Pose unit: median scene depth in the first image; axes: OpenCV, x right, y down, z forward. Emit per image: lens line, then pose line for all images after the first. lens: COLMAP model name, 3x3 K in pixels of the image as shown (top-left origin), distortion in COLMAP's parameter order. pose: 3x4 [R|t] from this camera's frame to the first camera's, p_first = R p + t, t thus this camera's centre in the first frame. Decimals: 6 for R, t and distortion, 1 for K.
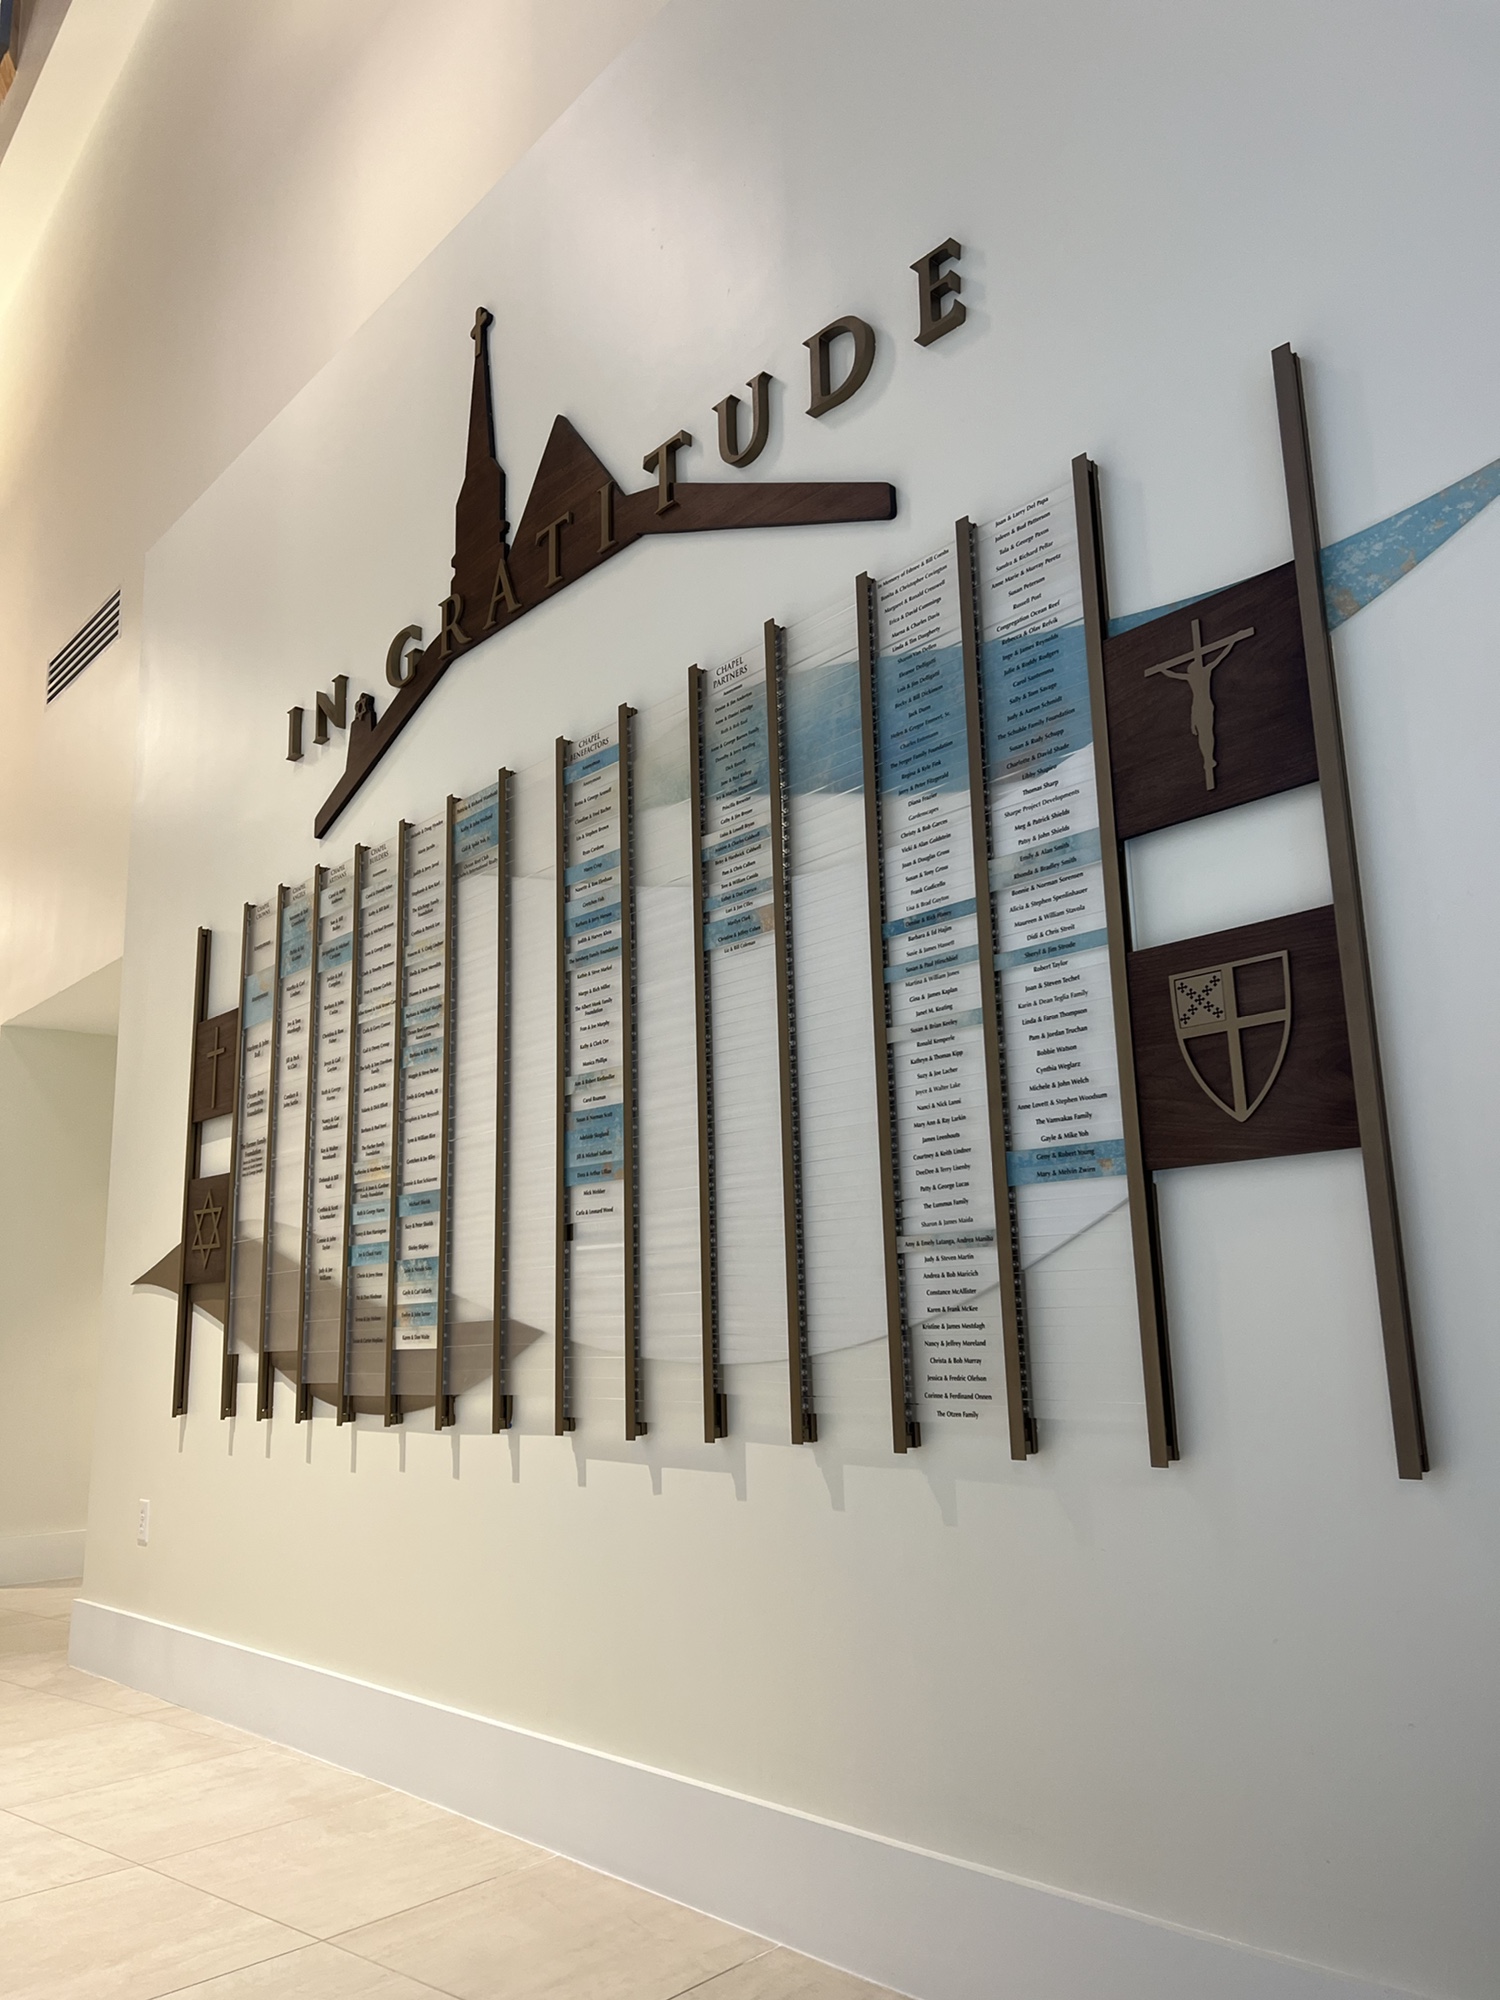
lens RADIAL K [[1498.3, 0, 750.0], [0, 1498.3, 1000.0], [0, 0, 1]] dist [0.054591, -0.066058]
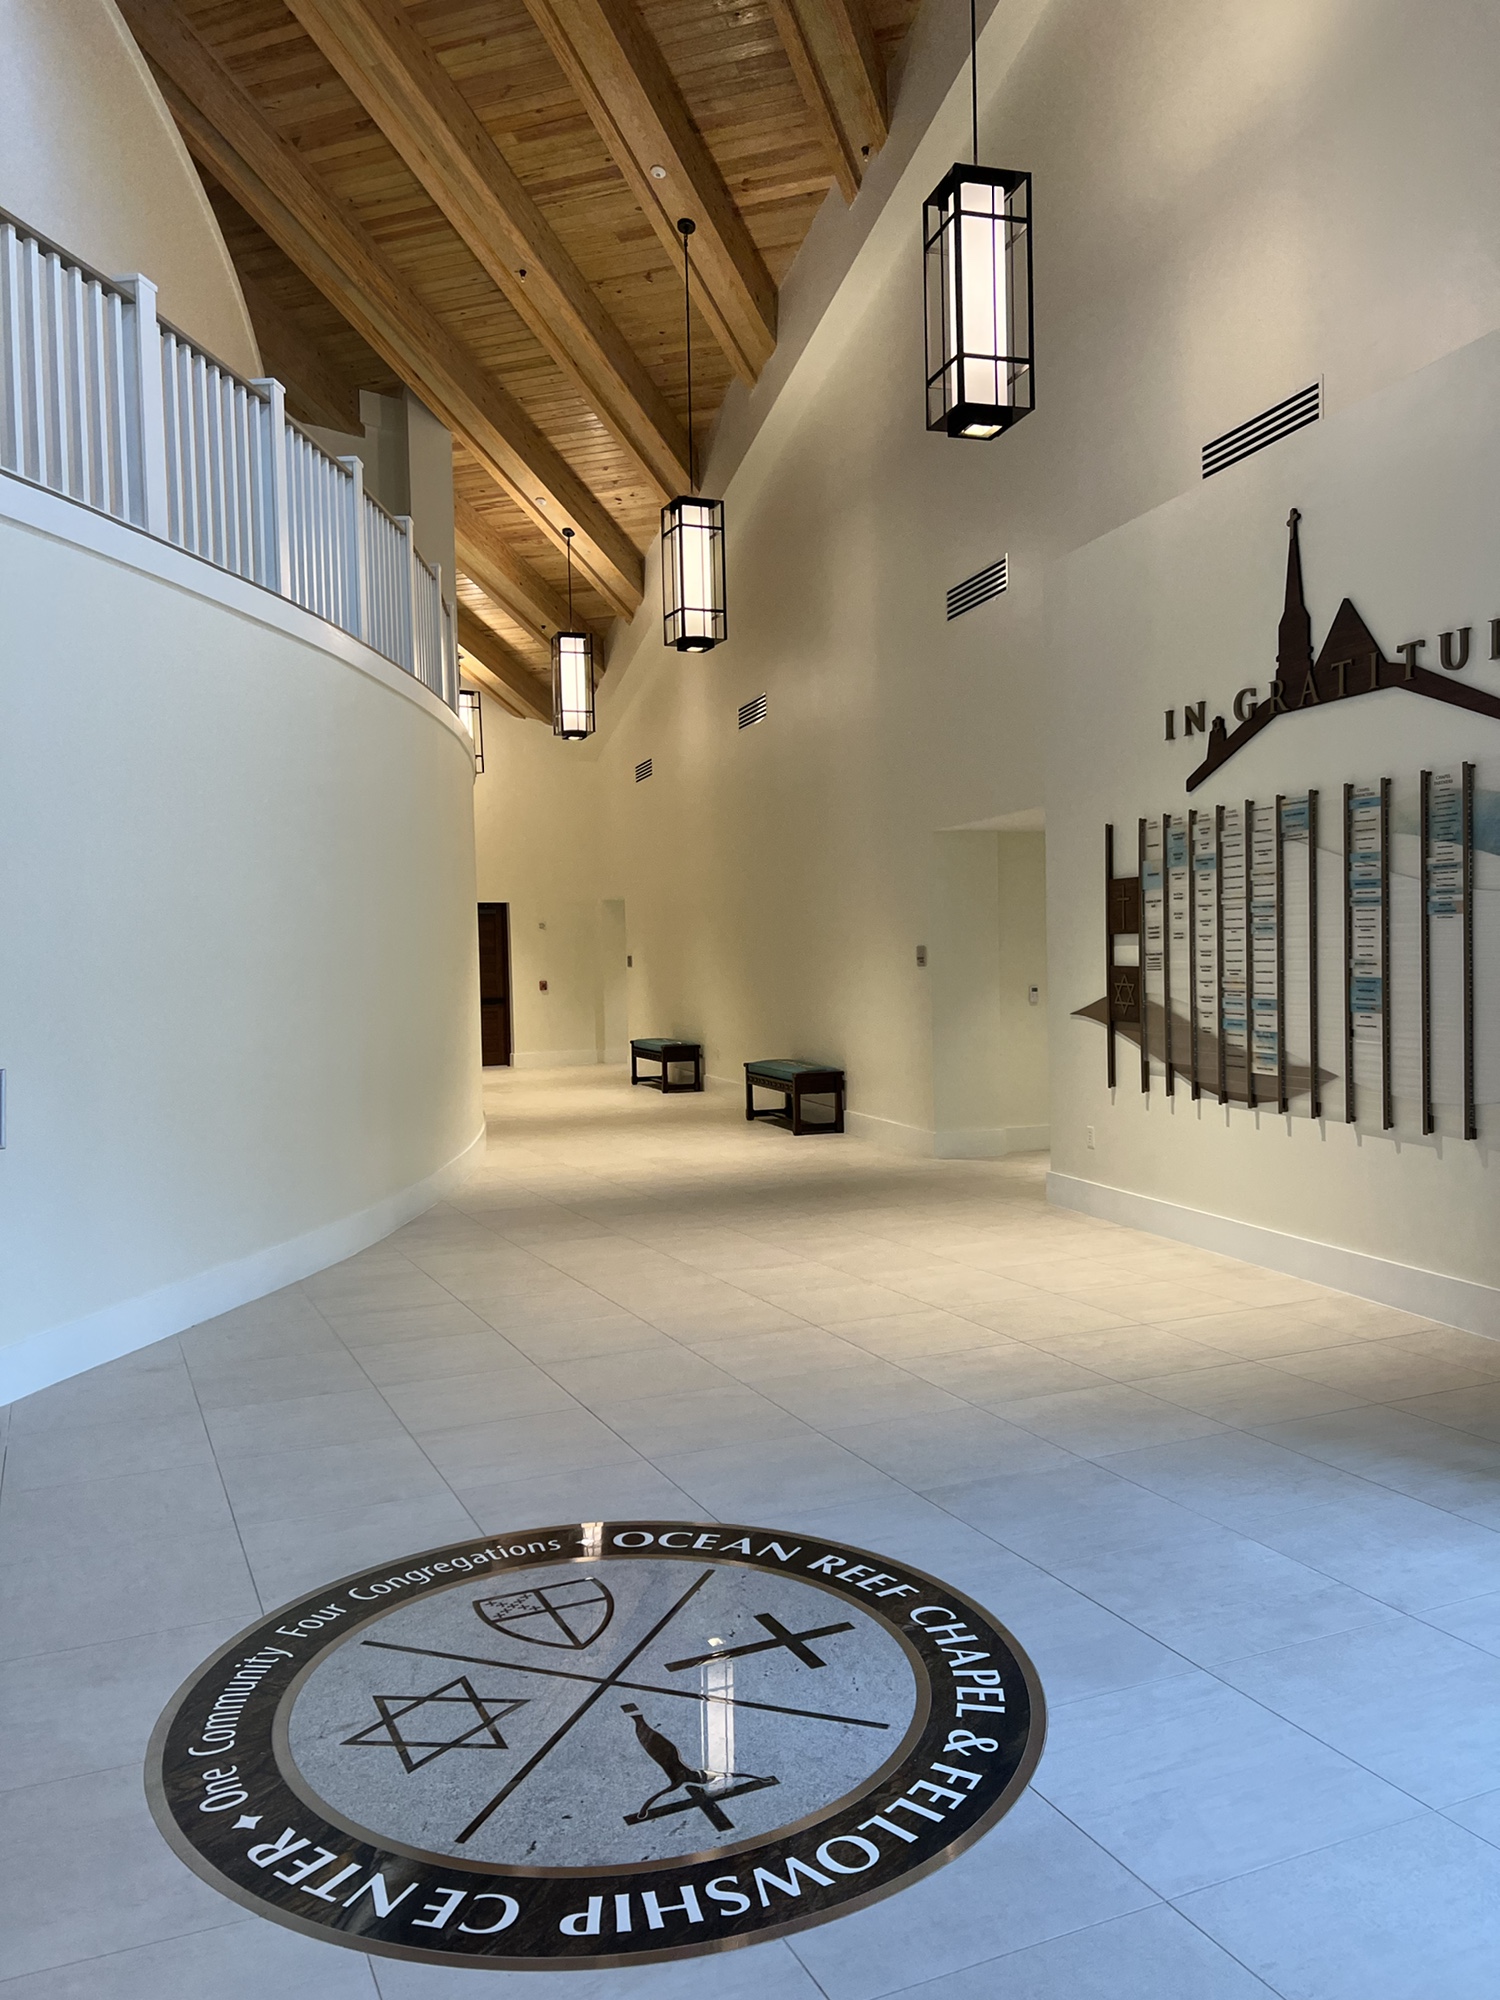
lens RADIAL K [[1498.3, 0, 750.0], [0, 1498.3, 1000.0], [0, 0, 1]] dist [0.054591, -0.066058]
pose [[0.909632, 0.023191, -0.414767, -0.009031], [0.082752, 0.968314, 0.235626, -0.395711], [0.407090, -0.248655, 0.878890, -1.035571]]
